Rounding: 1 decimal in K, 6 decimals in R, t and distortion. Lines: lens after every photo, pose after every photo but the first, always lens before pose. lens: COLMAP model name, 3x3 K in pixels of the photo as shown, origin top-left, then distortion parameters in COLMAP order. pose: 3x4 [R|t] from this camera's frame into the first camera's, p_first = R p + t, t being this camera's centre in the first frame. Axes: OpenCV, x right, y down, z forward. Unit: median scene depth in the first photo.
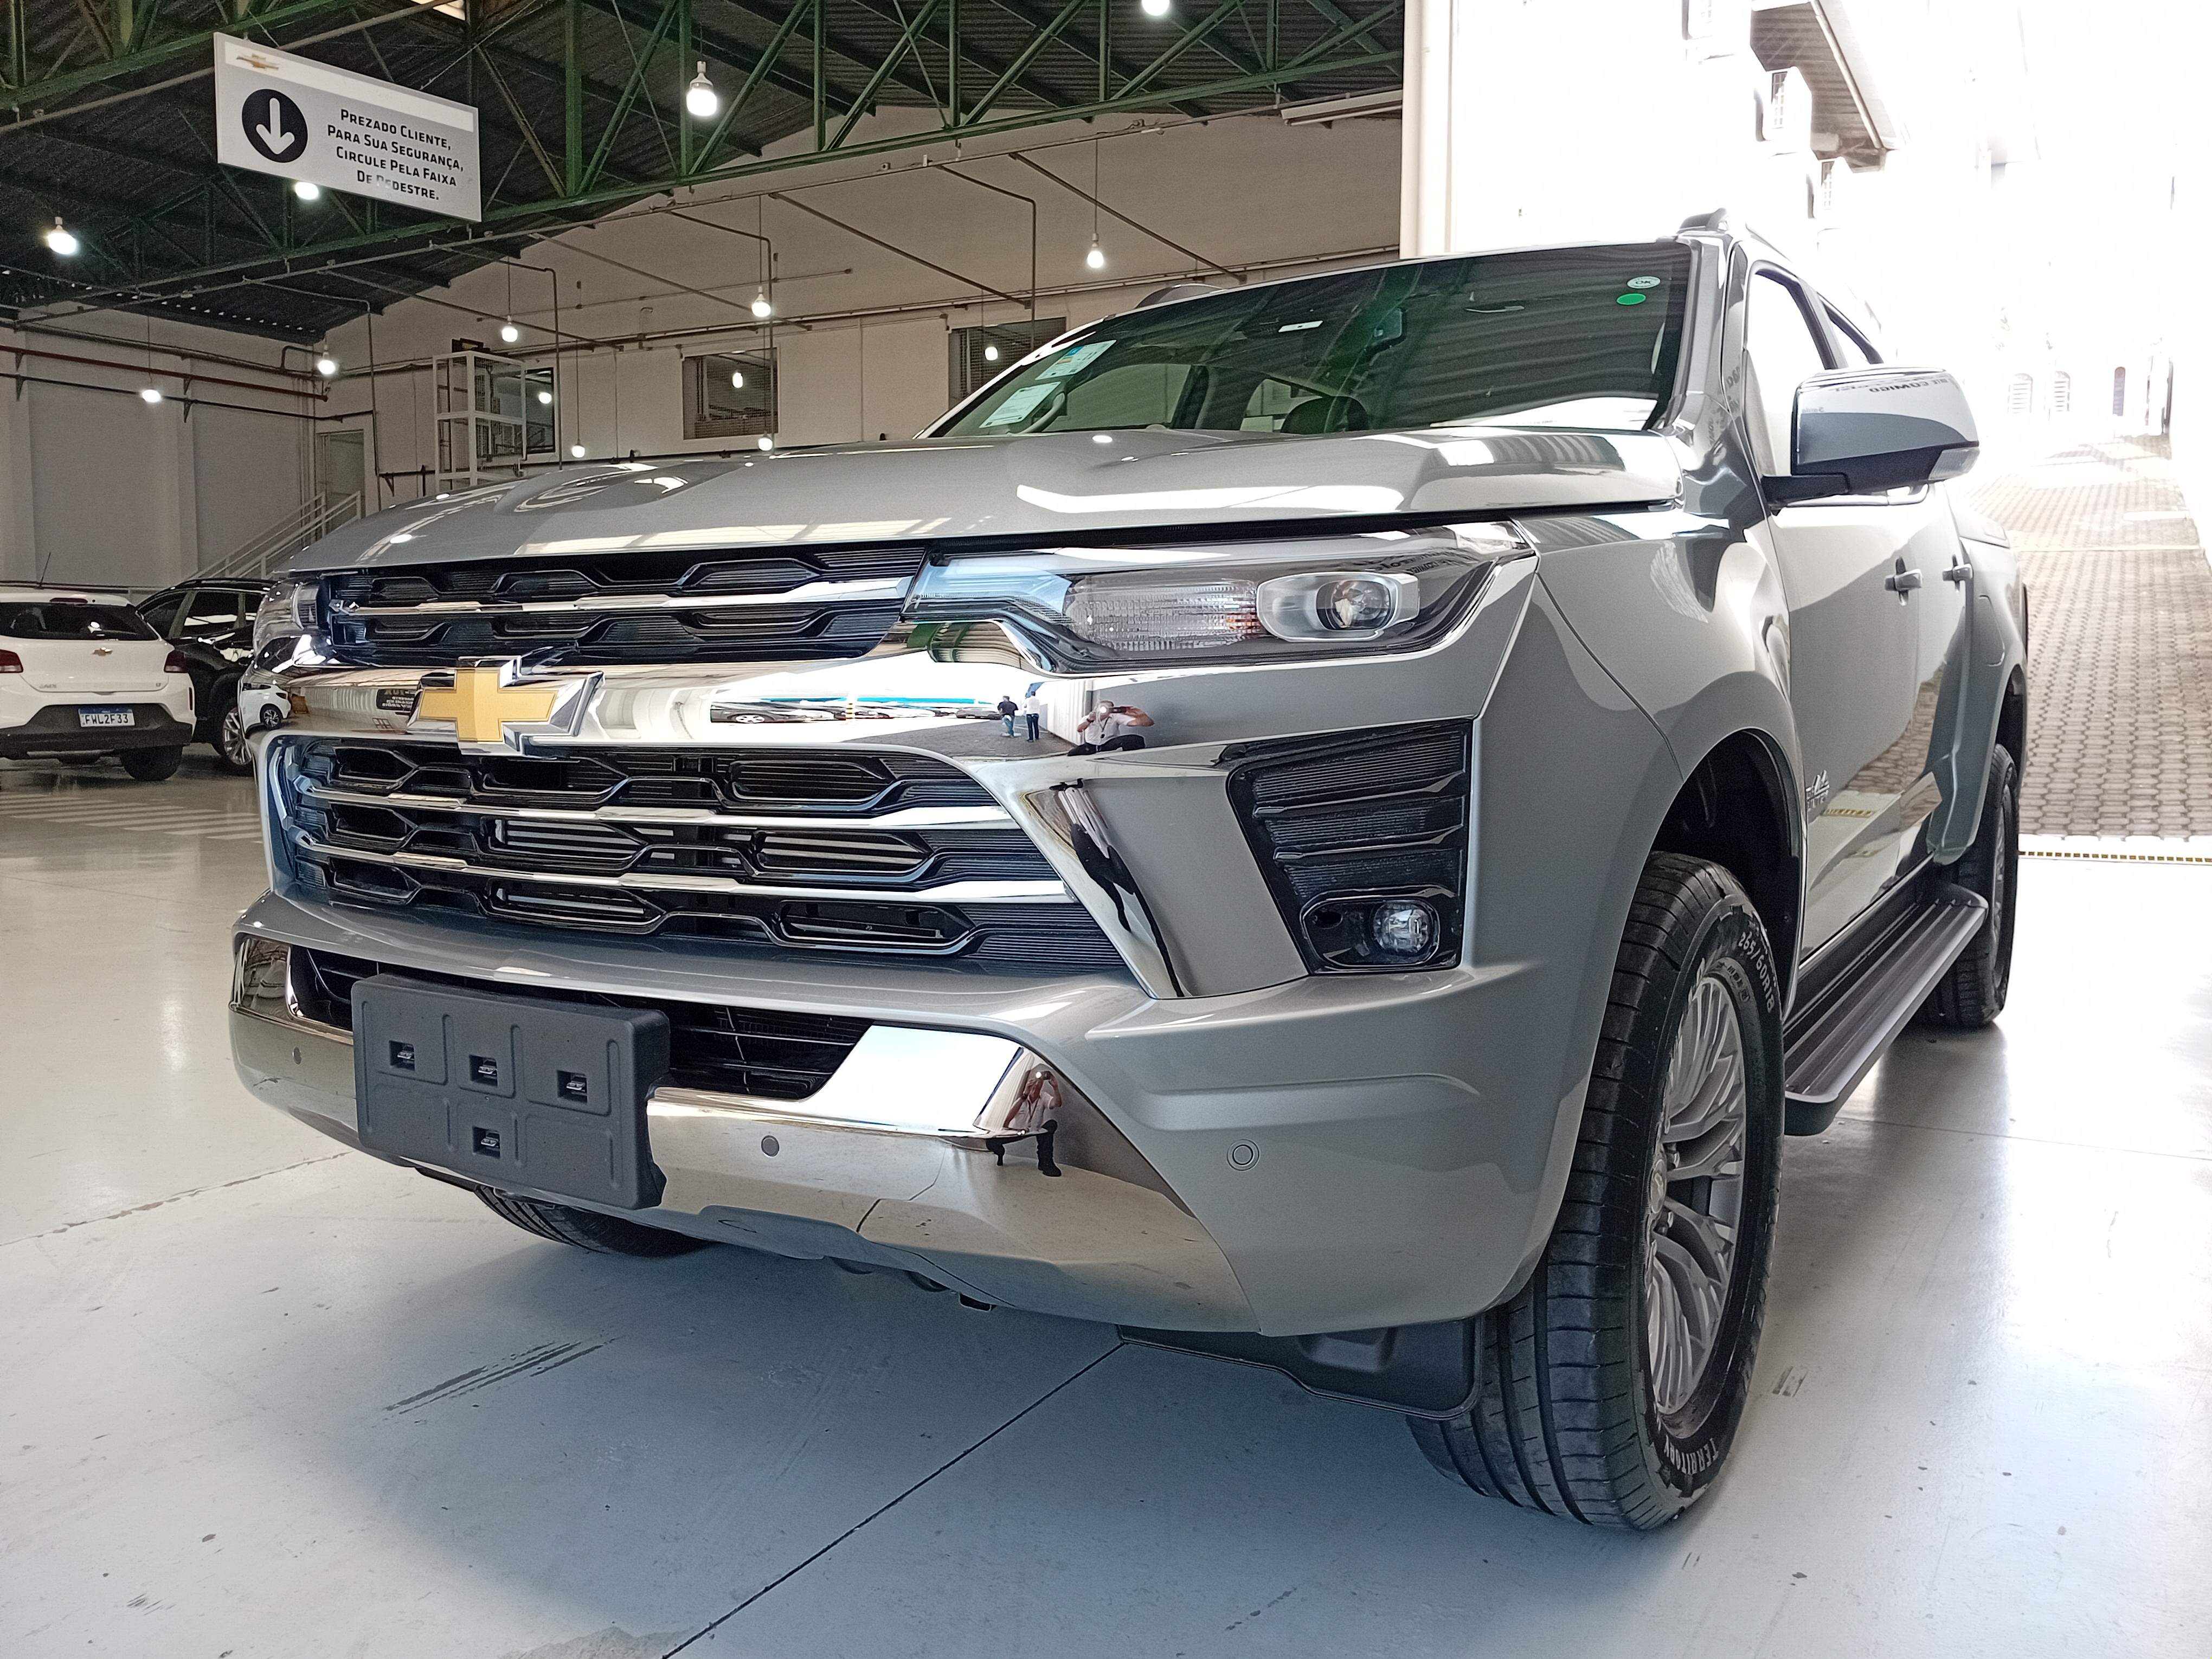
lens RADIAL K [[1739.0, 0, 1118.5], [0, 1739.0, 840.5], [0, 0, 1]] dist [0.027098, -0.064774]
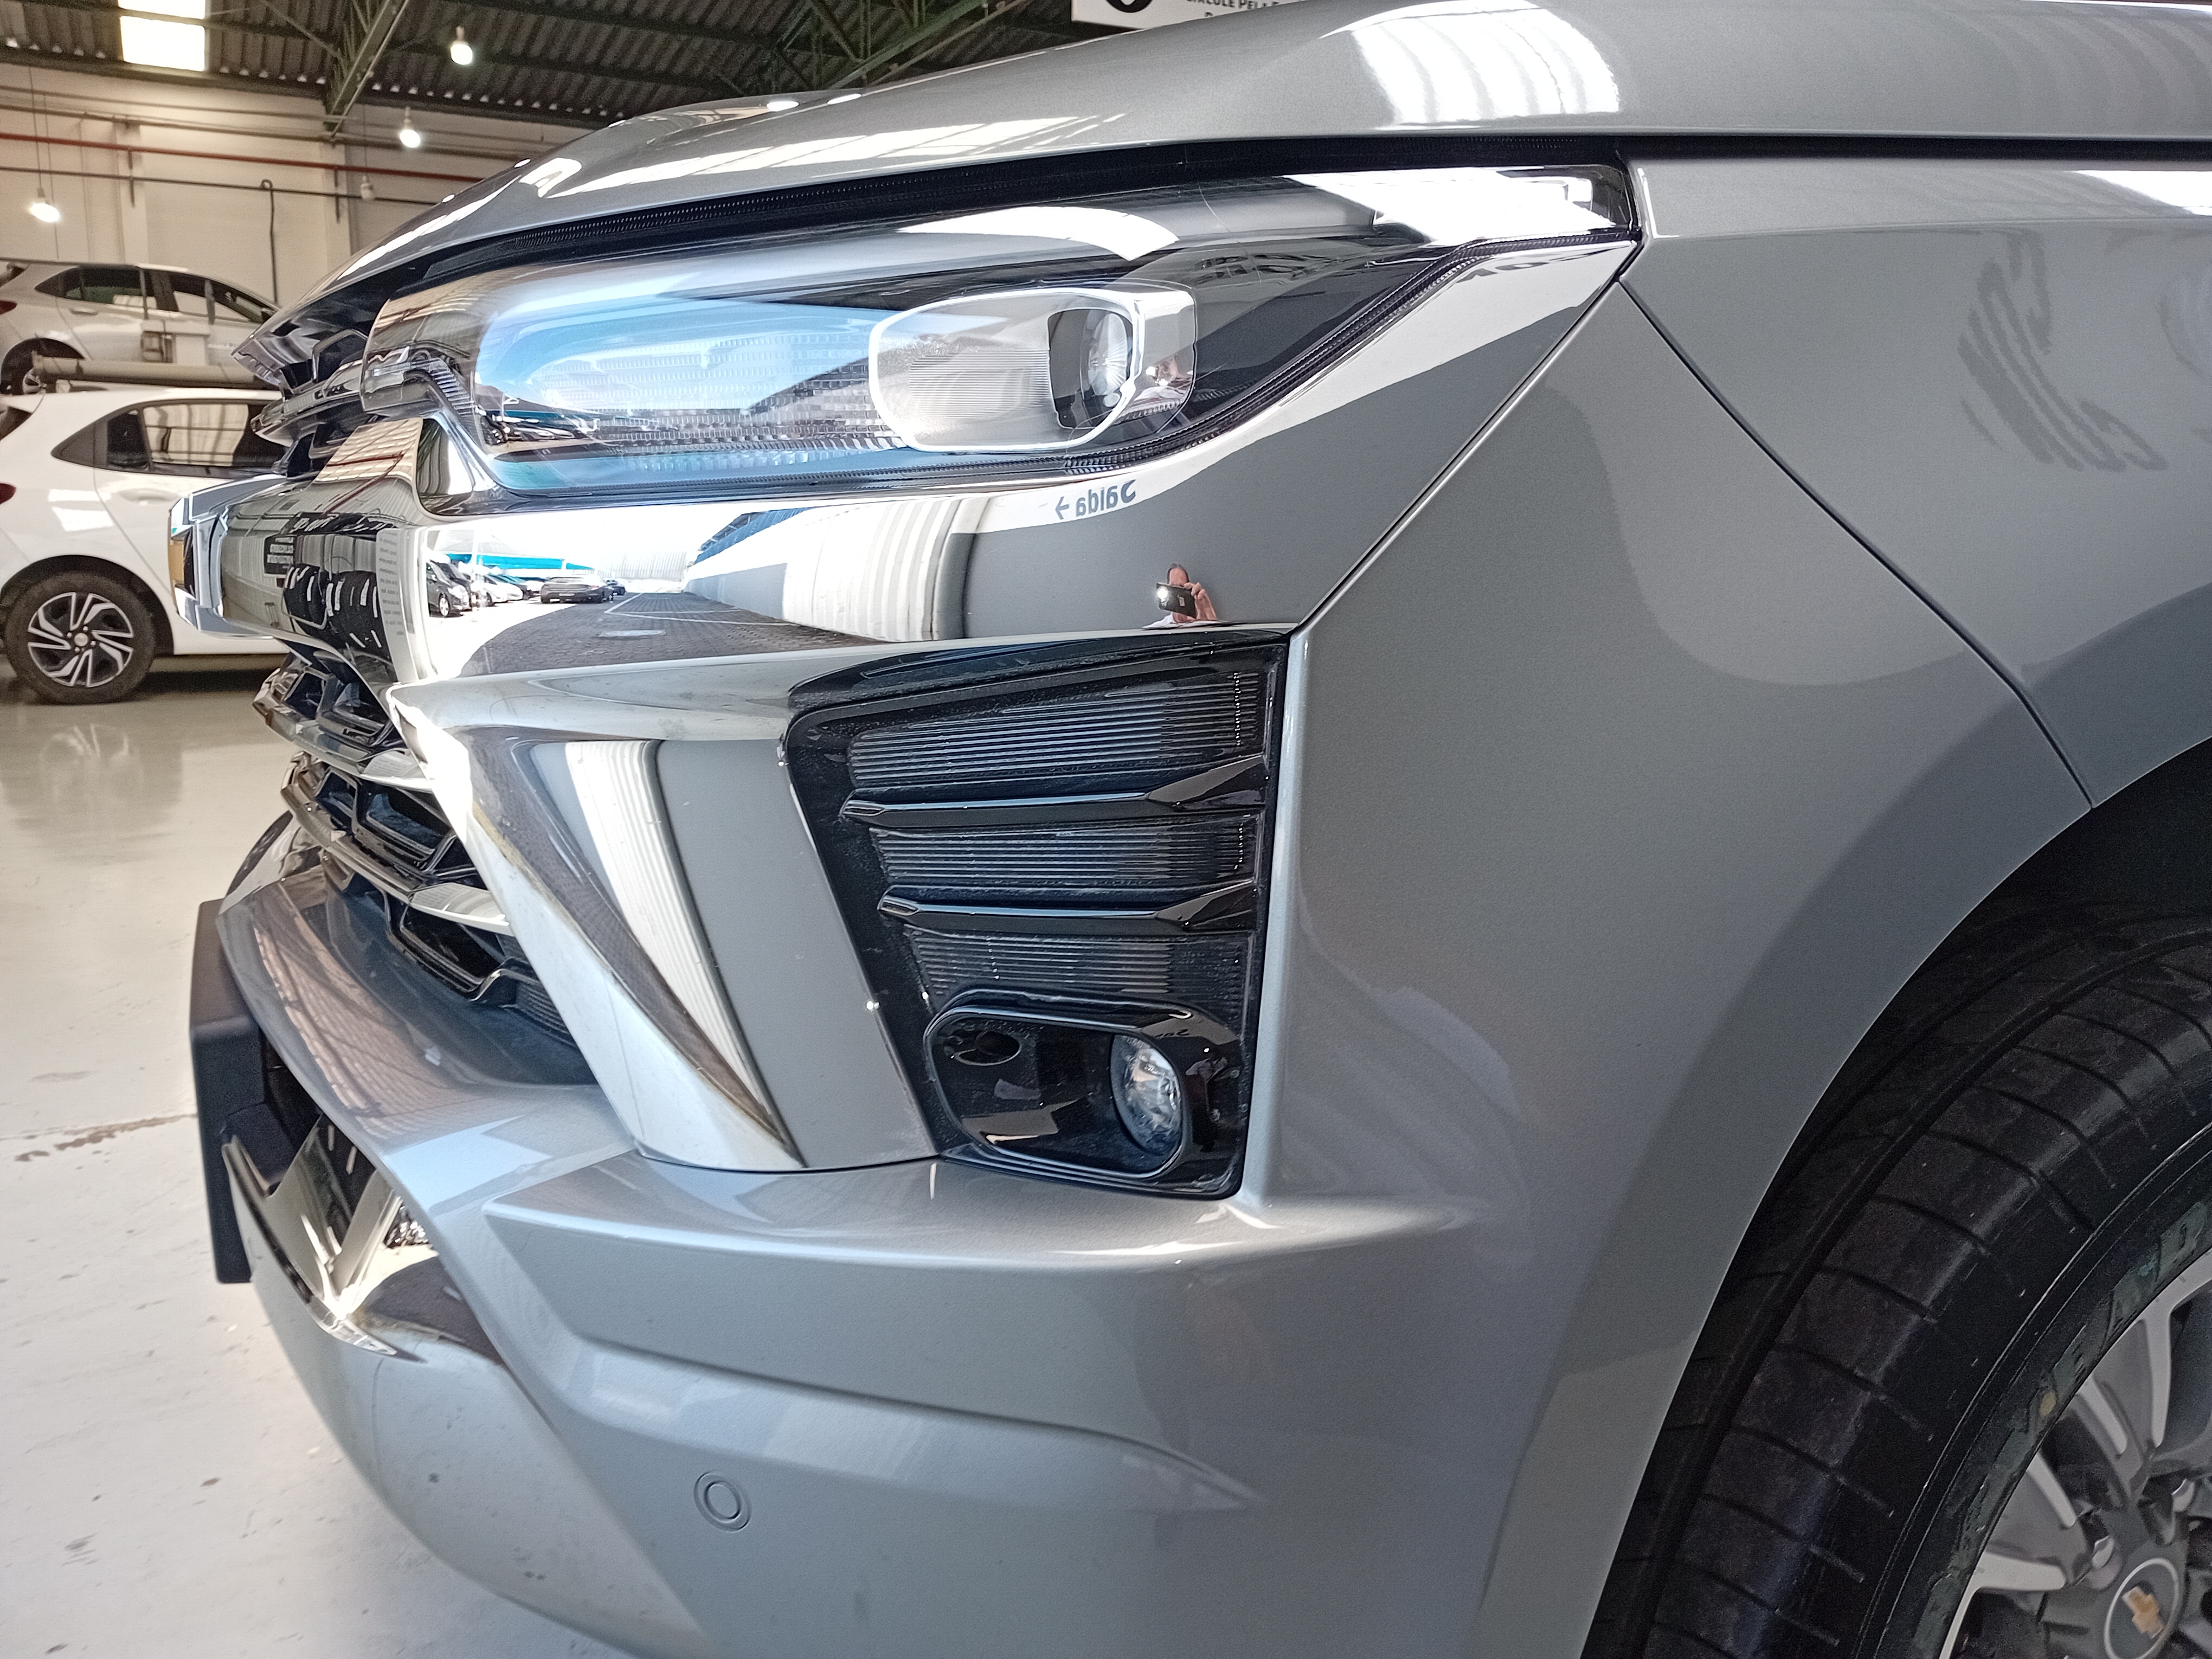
lens RADIAL K [[1739.0, 0, 1104.5], [0, 1739.0, 826.1], [0, 0, 1]] dist [0.027098, -0.064774]
pose [[0.861796, 0.097645, -0.497769, 0.377610], [-0.061249, 0.994149, 0.088975, -0.058138], [0.503544, -0.046190, 0.862734, 0.609653]]
